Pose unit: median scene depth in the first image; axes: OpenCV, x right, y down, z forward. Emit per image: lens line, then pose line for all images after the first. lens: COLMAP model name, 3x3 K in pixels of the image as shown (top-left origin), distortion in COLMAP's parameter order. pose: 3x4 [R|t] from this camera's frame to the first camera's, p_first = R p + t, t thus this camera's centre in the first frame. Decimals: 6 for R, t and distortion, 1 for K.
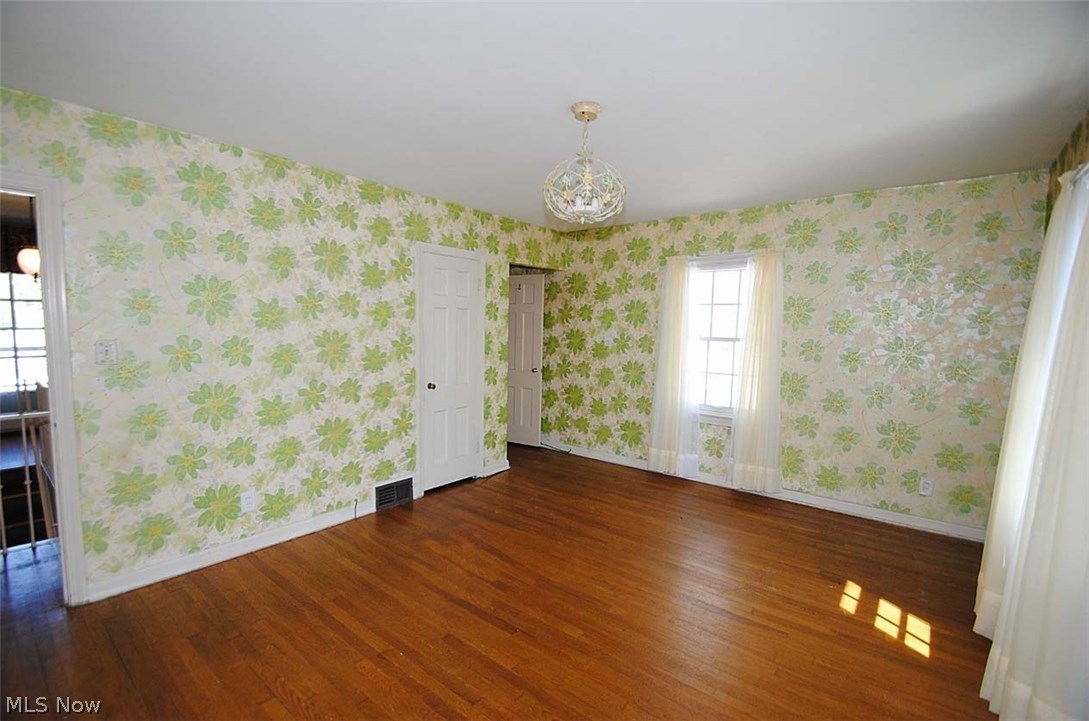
lens RADIAL K [[468.7, 0, 542.9], [0, 468.7, 366.5], [0, 0, 1]] dist [0.000244, -0.011034]
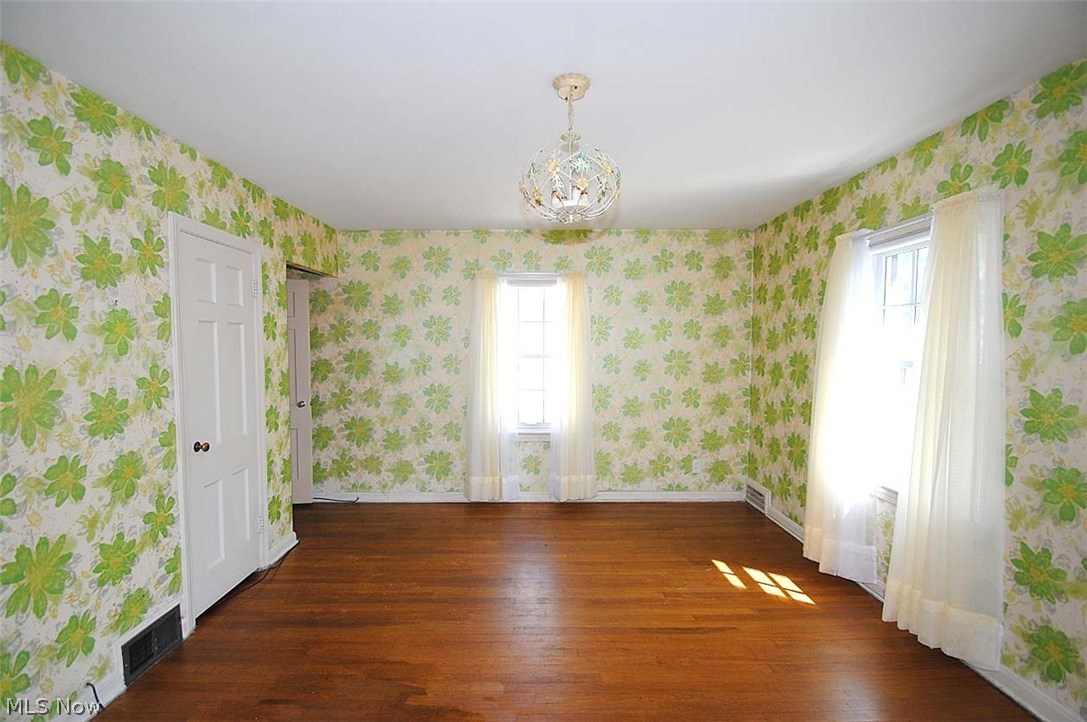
lens RADIAL K [[467.9, 0, 541.9], [0, 467.9, 367.0], [0, 0, 1]] dist [0.000244, -0.011034]
pose [[0.780554, -0.047142, 0.623308, -0.257387], [0.066961, 0.997720, -0.008394, -0.027597], [-0.621491, 0.048289, 0.781932, 0.221953]]
